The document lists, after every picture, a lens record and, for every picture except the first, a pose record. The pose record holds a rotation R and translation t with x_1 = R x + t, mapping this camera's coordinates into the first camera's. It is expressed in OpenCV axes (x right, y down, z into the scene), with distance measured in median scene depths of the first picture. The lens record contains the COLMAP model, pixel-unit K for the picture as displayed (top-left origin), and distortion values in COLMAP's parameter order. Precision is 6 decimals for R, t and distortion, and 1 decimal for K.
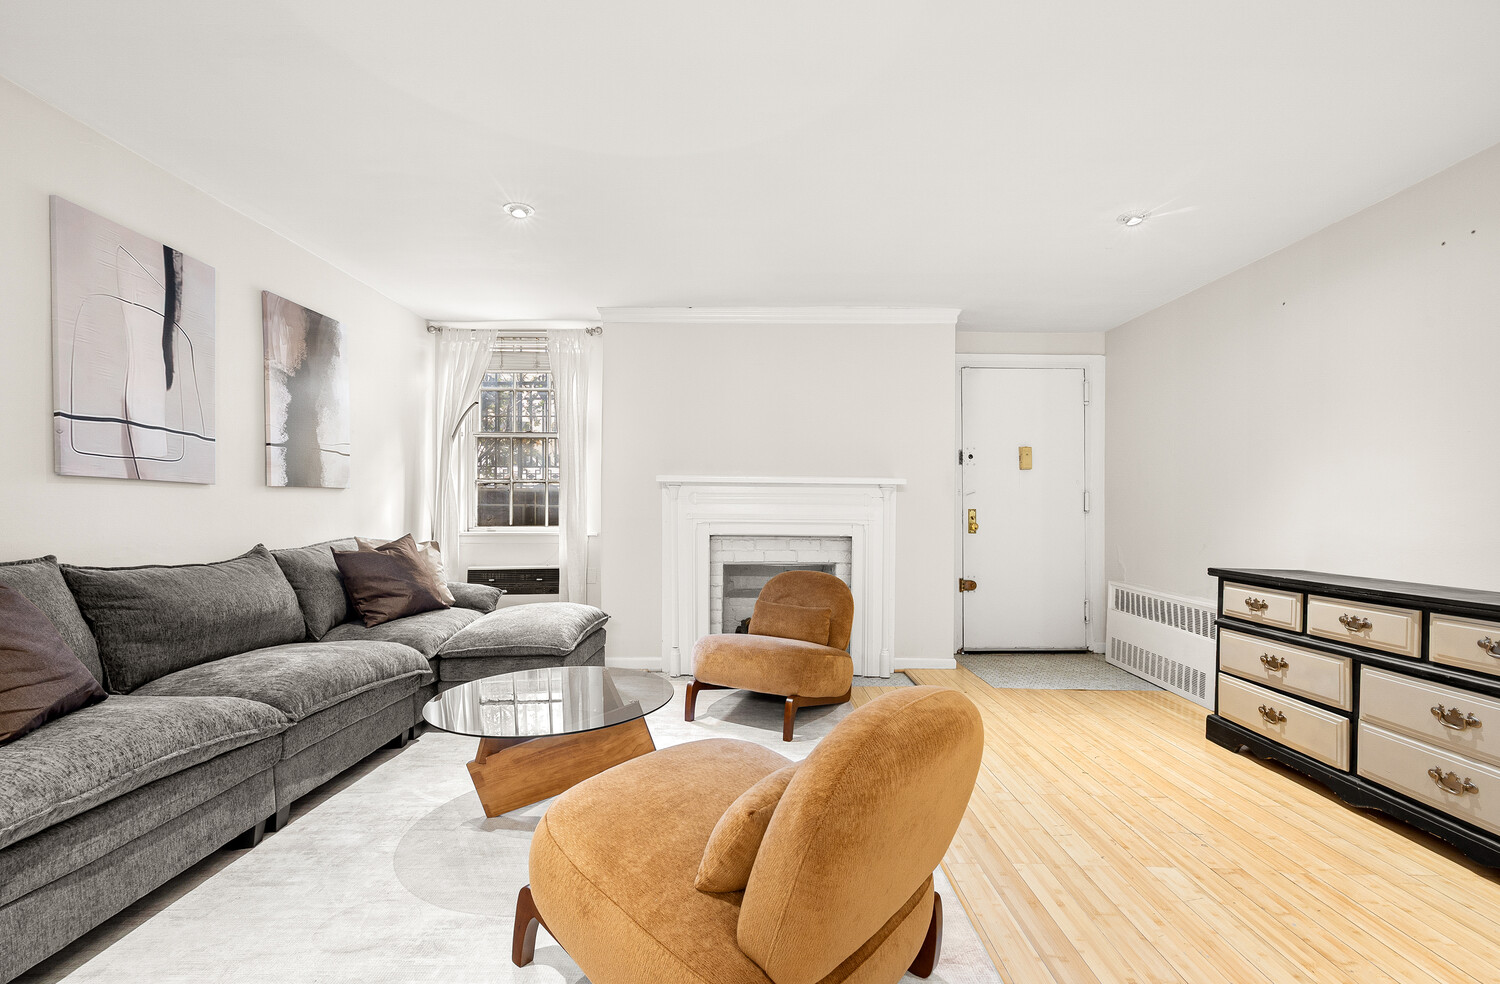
lens RADIAL K [[652.1, 0, 786.3], [0, 652.1, 515.9], [0, 0, 1]] dist [-0.002827, 0.000871]
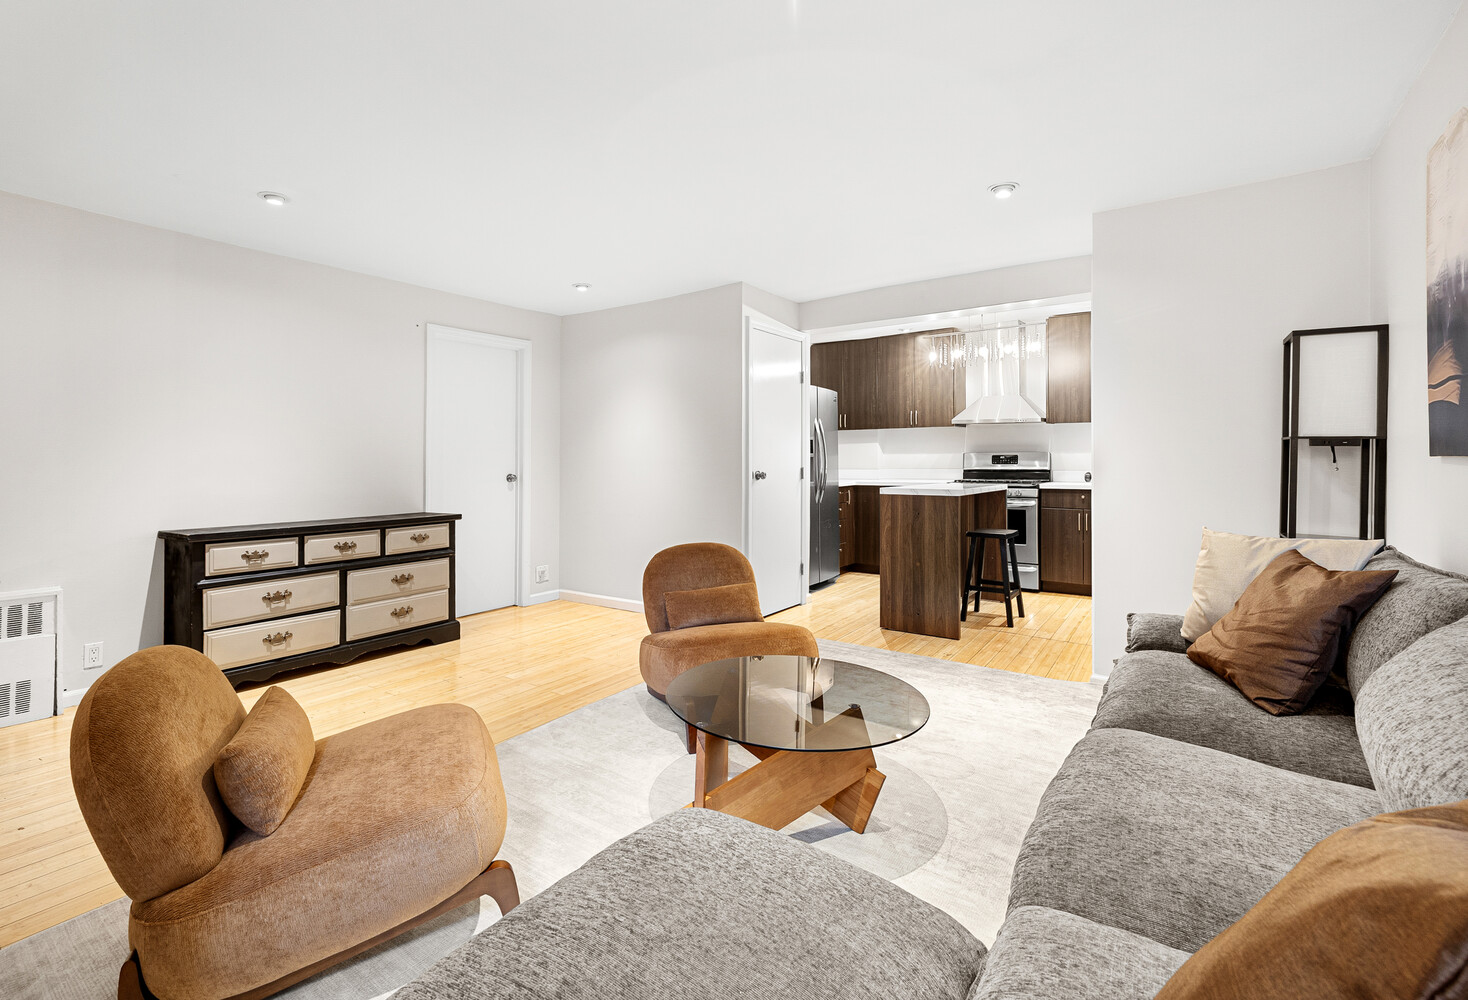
lens RADIAL K [[623.8, 0, 691.5], [0, 623.8, 454.8], [0, 0, 1]] dist [0.003775, -0.000080]
pose [[-0.762471, 0.000705, 0.647022, -0.724248], [0.001441, 0.999999, 0.000608, -0.055192], [-0.647021, 0.001397, -0.762471, 1.570453]]
